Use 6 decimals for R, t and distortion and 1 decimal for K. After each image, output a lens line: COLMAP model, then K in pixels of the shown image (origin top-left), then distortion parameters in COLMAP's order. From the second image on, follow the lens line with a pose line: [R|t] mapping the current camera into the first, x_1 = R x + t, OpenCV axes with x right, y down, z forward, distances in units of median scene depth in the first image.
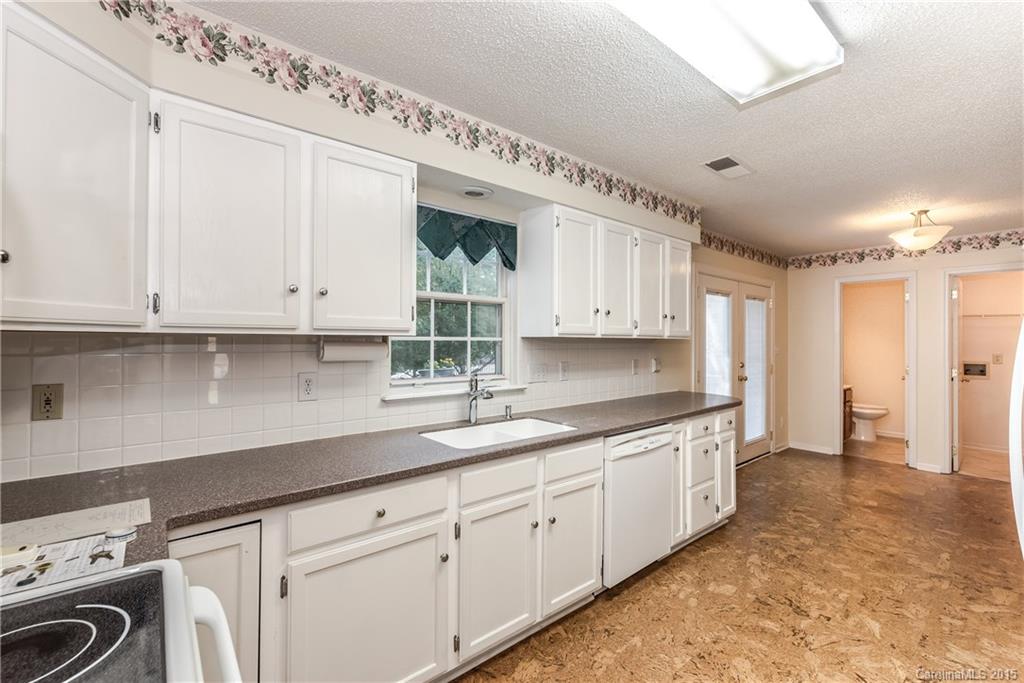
lens RADIAL K [[444.9, 0, 509.4], [0, 444.9, 338.3], [0, 0, 1]] dist [0.000613, 0.000267]
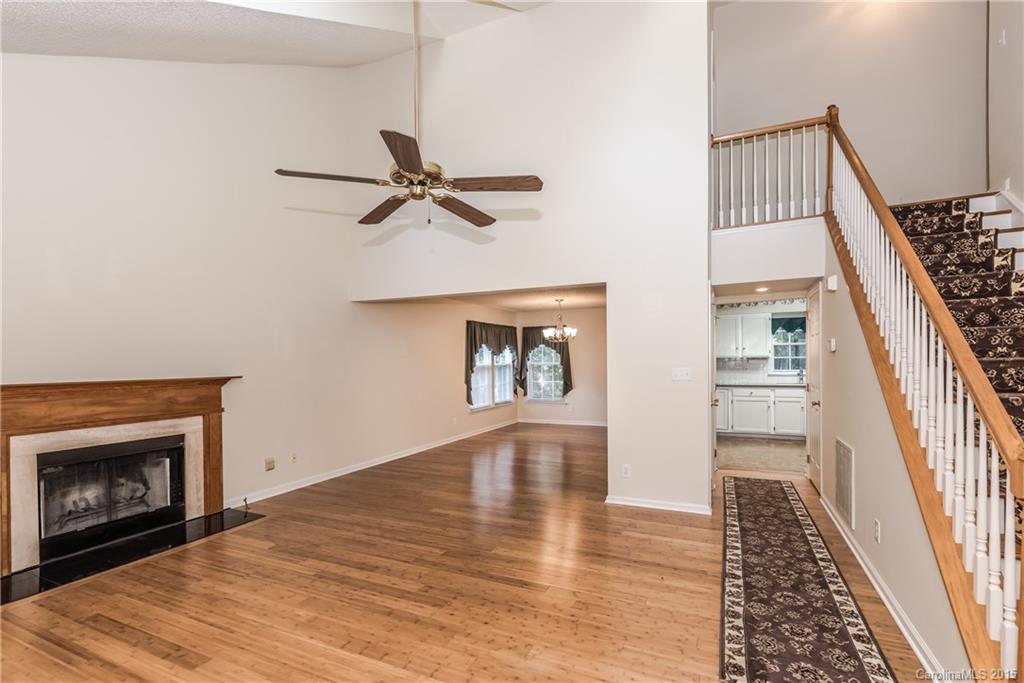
lens RADIAL K [[452.7, 0, 513.0], [0, 452.7, 364.6], [0, 0, 1]] dist [-0.000027, 0.000031]
pose [[0.438722, 0.000691, -0.898623, 2.132609], [0.019199, 0.999764, 0.010143, -0.020052], [0.898418, -0.021703, 0.438605, -2.502726]]
